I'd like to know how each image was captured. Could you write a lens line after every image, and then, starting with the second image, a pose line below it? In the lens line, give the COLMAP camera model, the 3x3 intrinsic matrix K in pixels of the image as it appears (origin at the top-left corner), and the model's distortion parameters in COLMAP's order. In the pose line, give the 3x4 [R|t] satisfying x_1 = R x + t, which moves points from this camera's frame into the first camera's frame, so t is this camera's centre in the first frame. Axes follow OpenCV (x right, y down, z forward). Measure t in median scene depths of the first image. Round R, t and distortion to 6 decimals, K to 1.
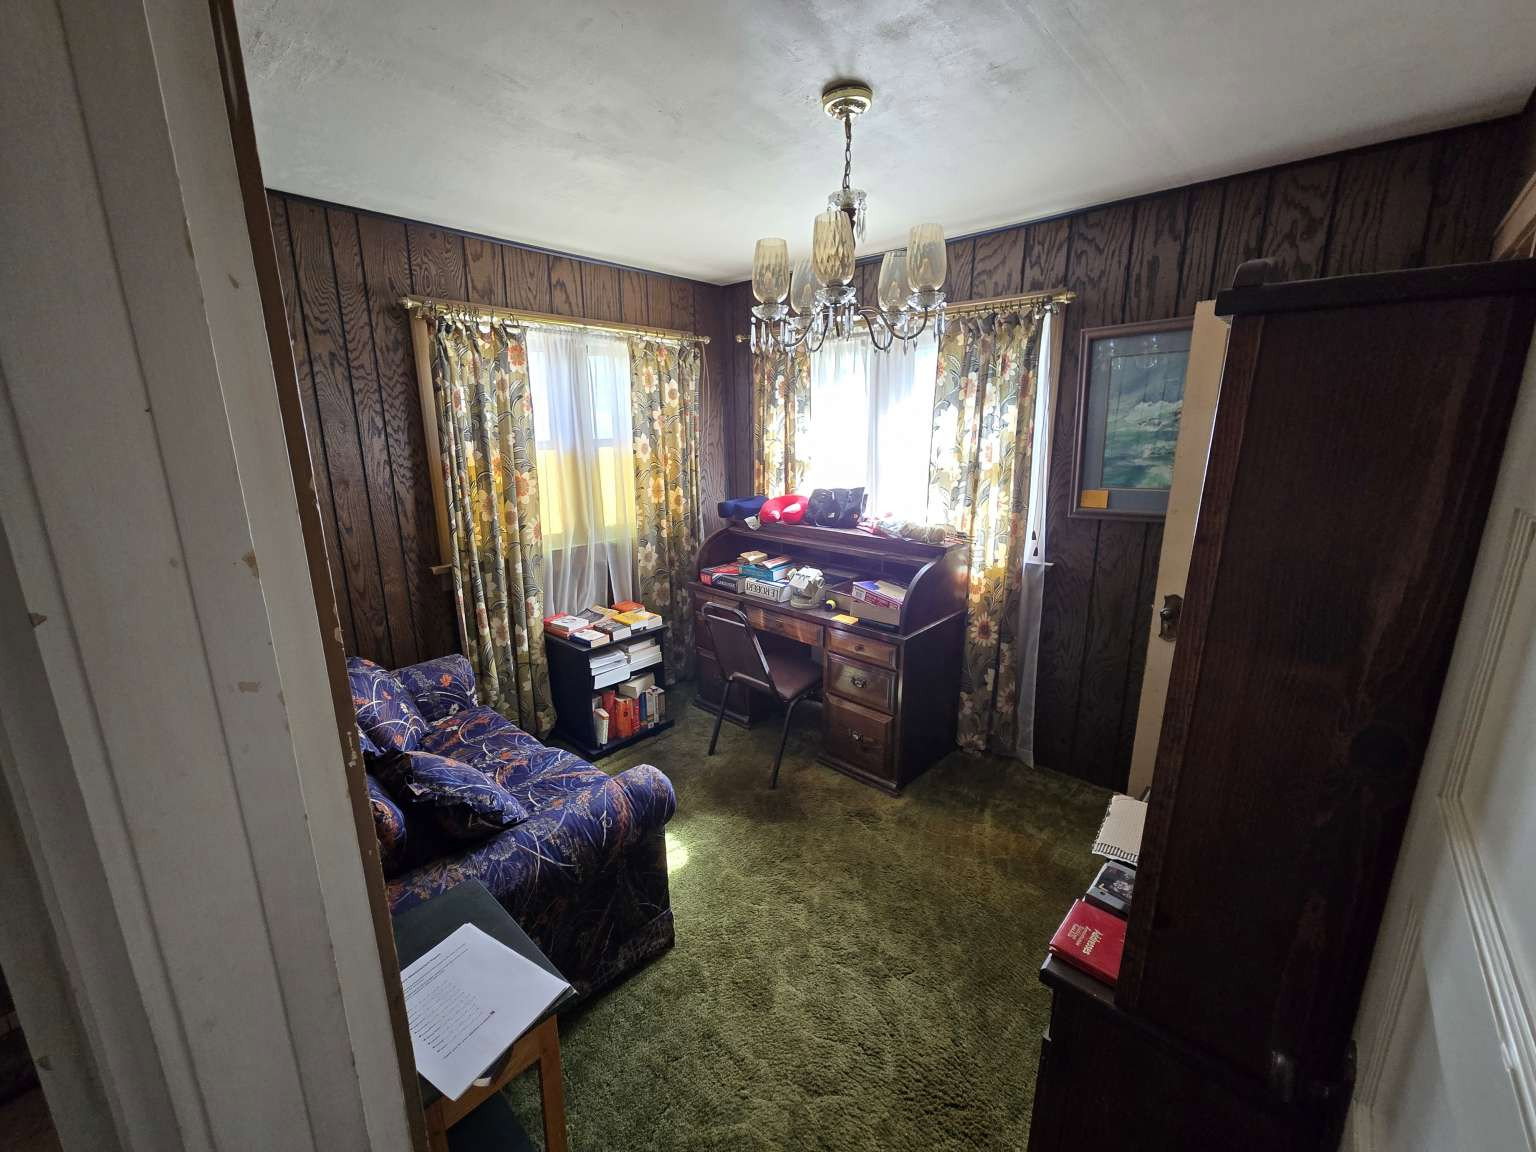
lens RADIAL K [[631.8, 0, 766.7], [0, 631.8, 576.2], [0, 0, 1]] dist [0.002519, 0.000013]
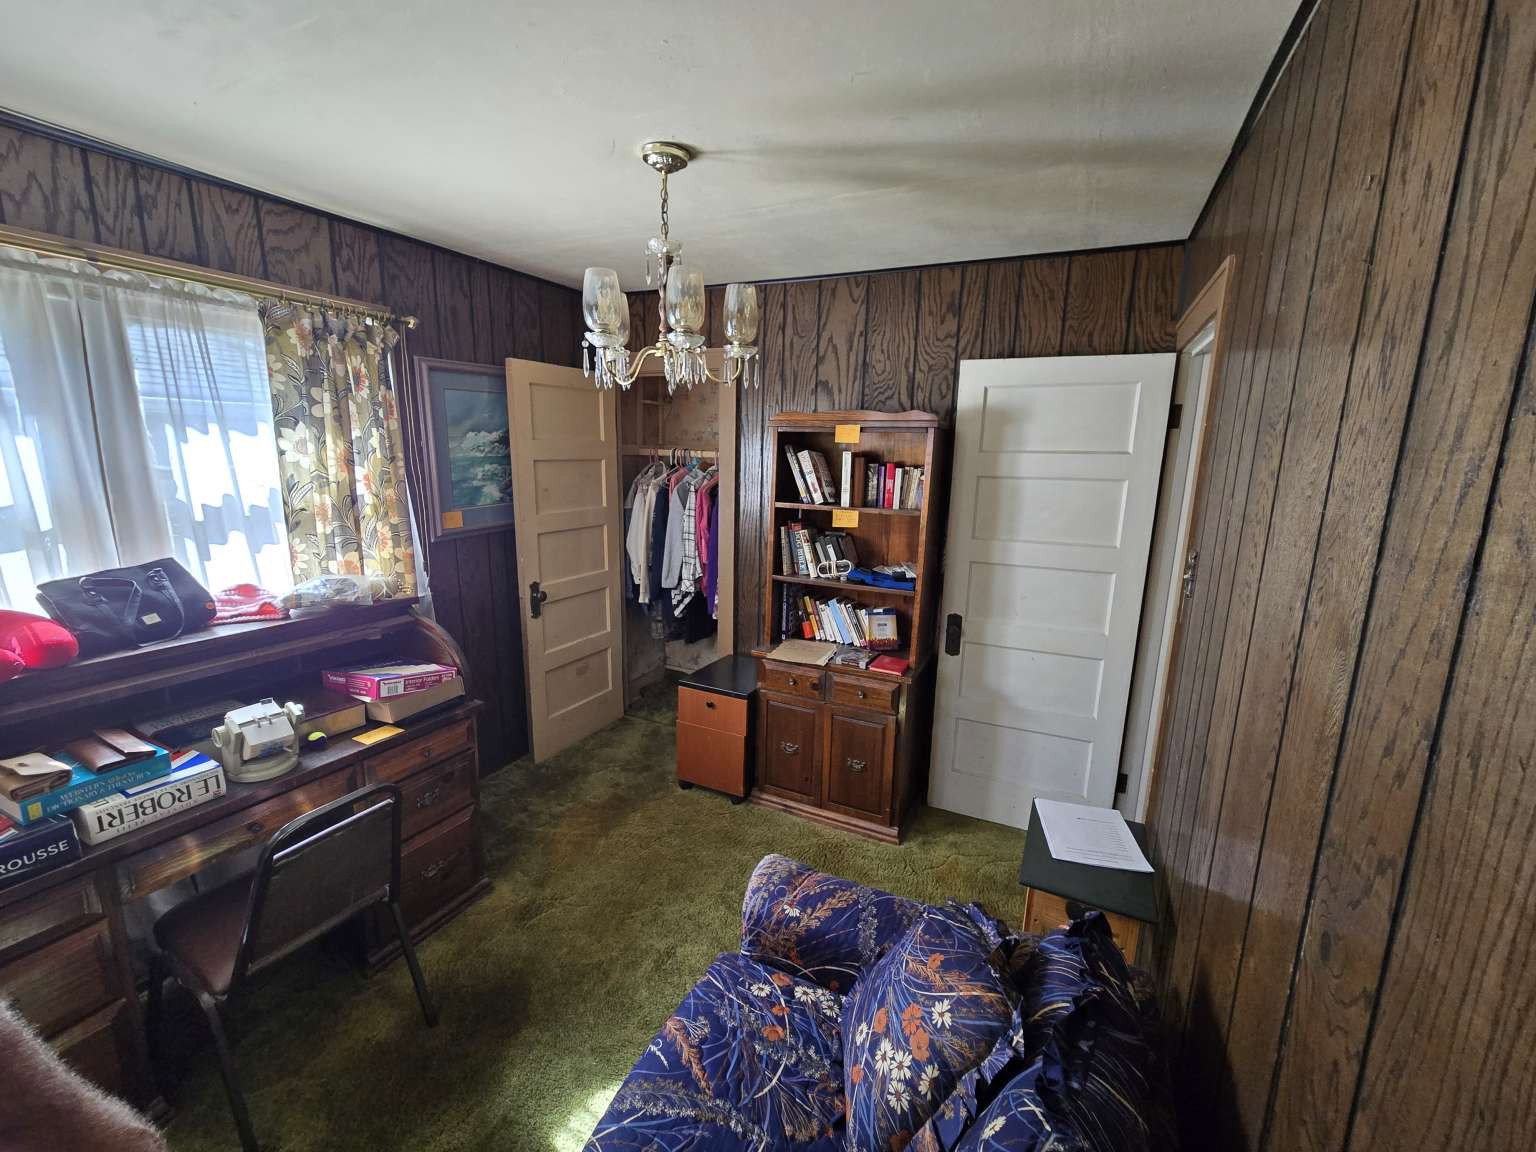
lens RADIAL K [[631.8, 0, 766.7], [0, 631.8, 574.8], [0, 0, 1]] dist [0.002519, 0.000013]
pose [[-0.275180, -0.186421, 0.943145, -0.643211], [0.212267, 0.945028, 0.248726, -0.188034], [-0.937667, 0.268643, -0.220482, 0.767316]]
